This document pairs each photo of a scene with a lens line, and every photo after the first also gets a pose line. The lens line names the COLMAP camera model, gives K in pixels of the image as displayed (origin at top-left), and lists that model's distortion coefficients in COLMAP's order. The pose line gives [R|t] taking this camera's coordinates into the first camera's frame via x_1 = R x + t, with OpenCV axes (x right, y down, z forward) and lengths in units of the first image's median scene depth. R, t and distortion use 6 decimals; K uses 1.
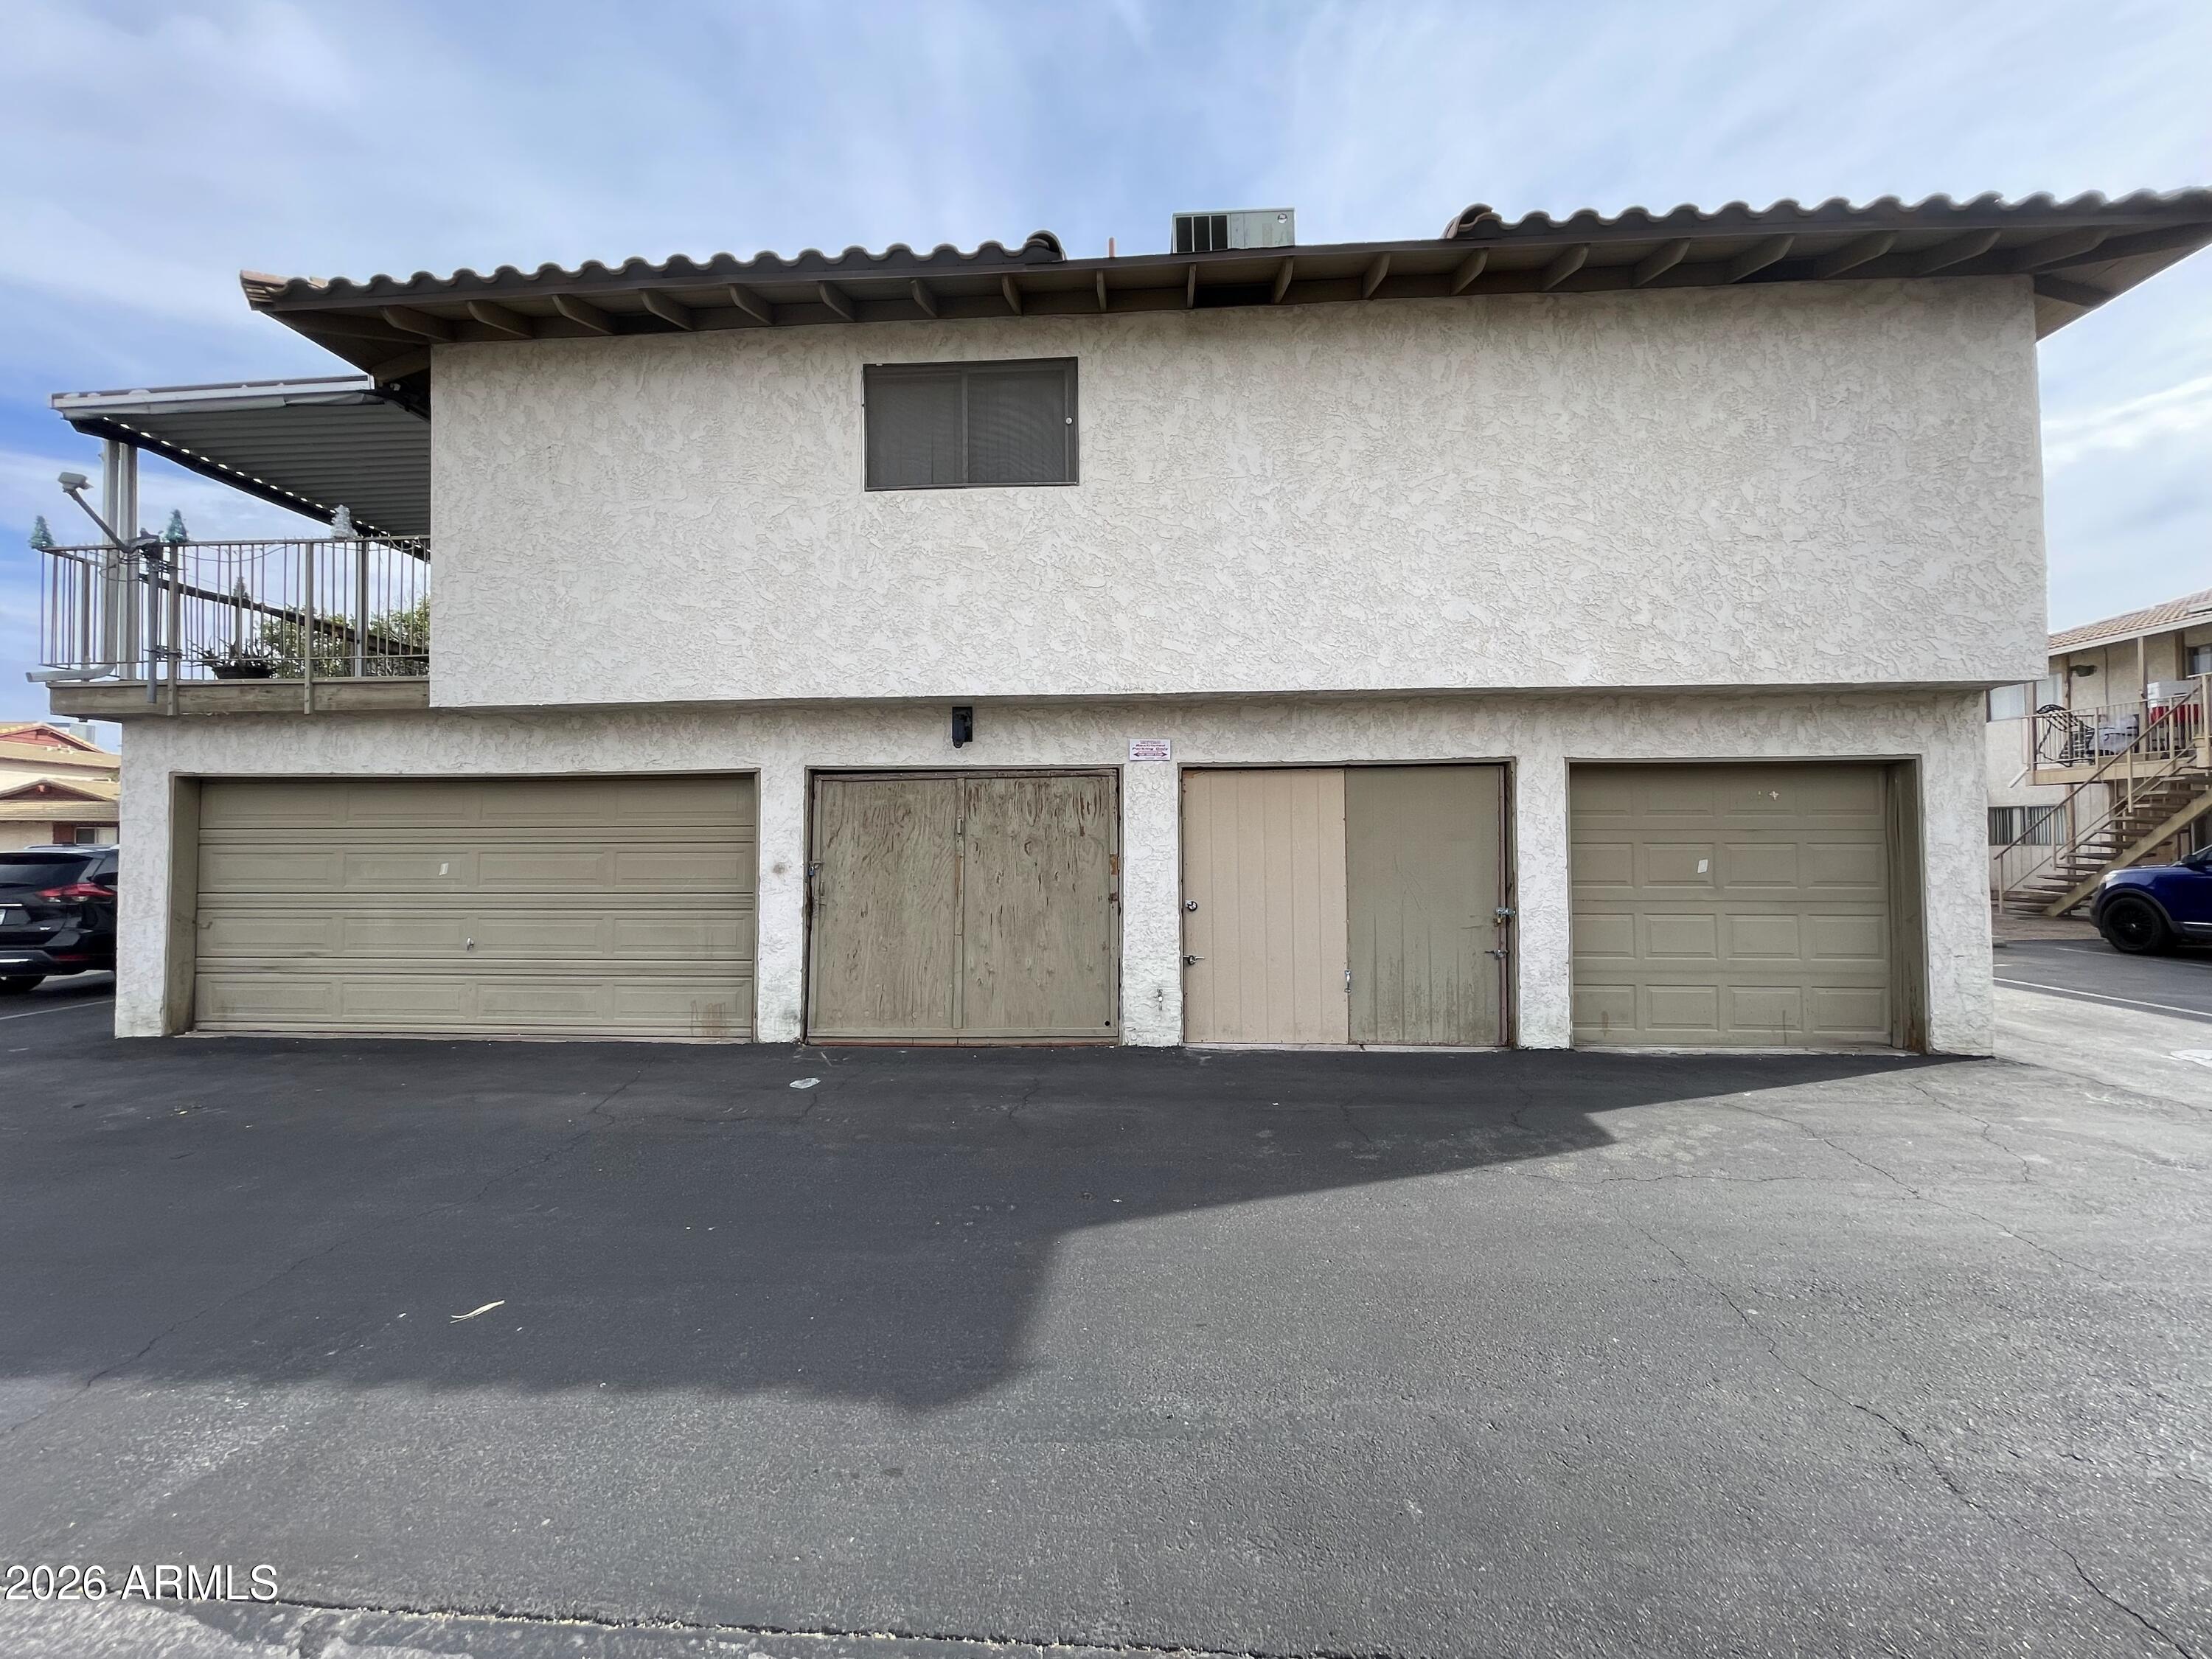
lens RADIAL K [[898.2, 0, 1107.8], [0, 898.2, 828.0], [0, 0, 1]] dist [-0.002301, 0.000381]
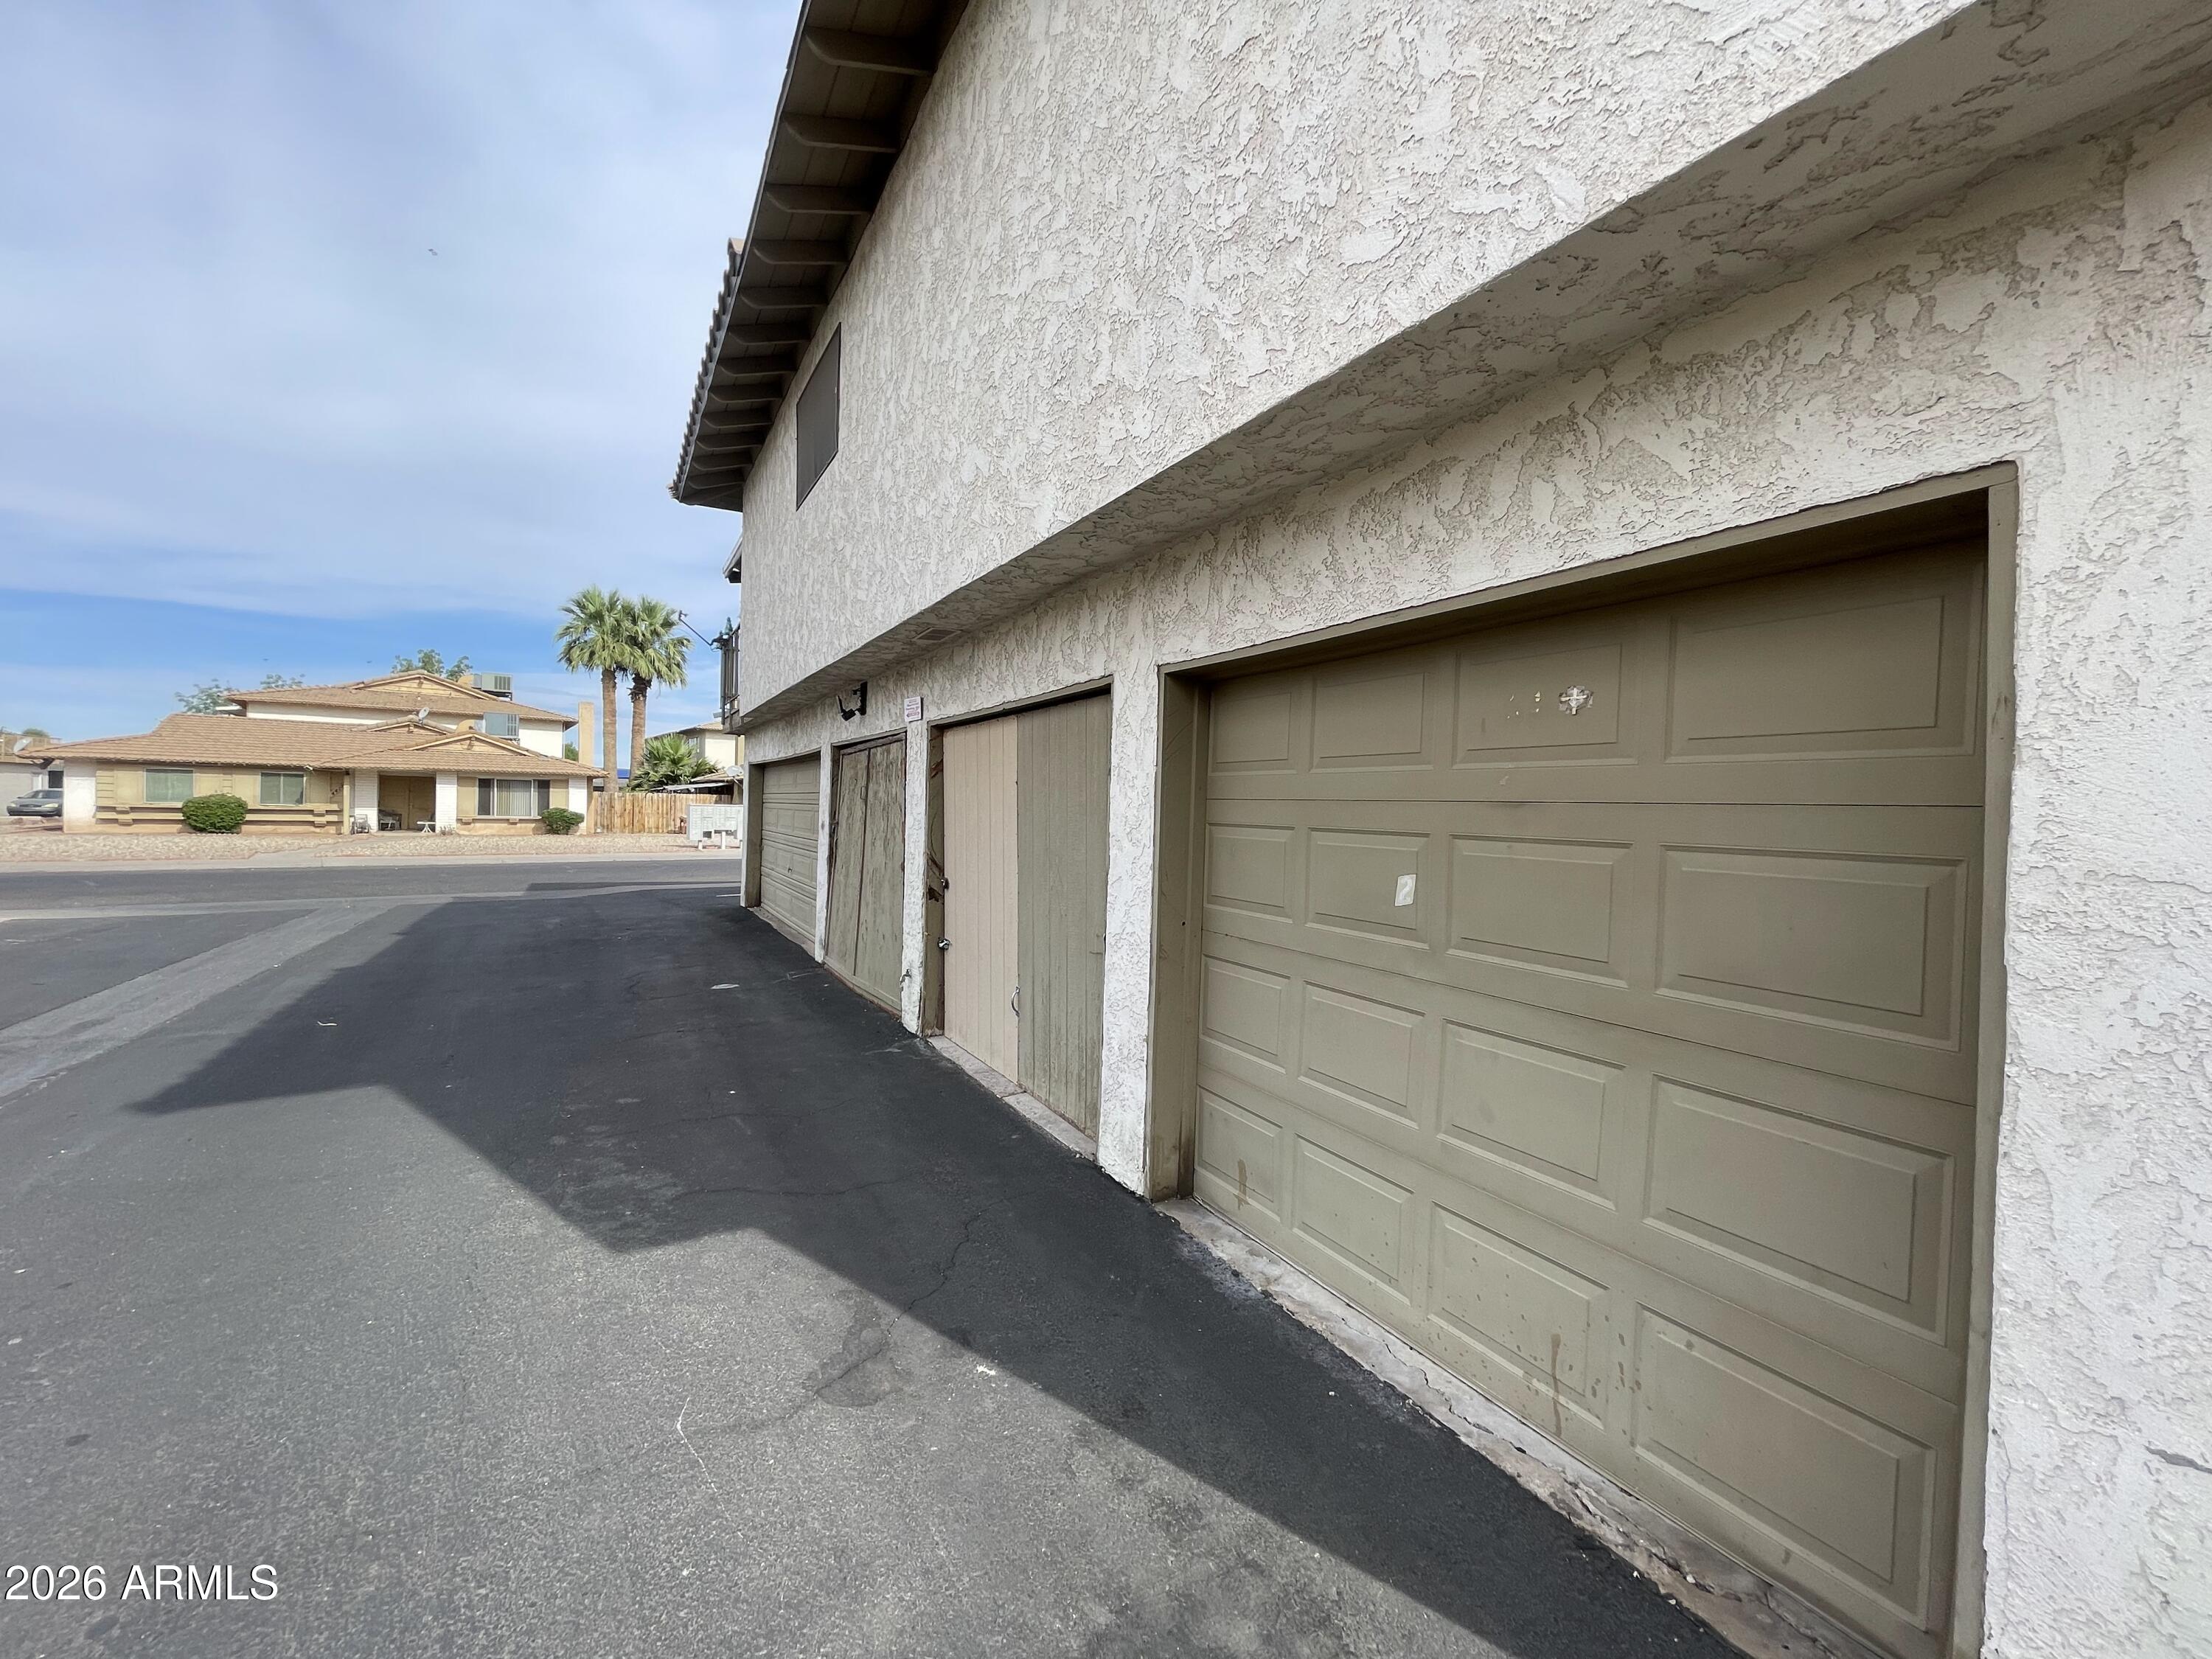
lens RADIAL K [[898.2, 0, 1106.0], [0, 898.2, 827.1], [0, 0, 1]] dist [-0.002301, 0.000381]
pose [[0.538135, 0.032997, -0.842212, 1.002709], [-0.013249, 0.999441, 0.030692, 0.003510], [0.842754, -0.005358, 0.538272, 0.717991]]
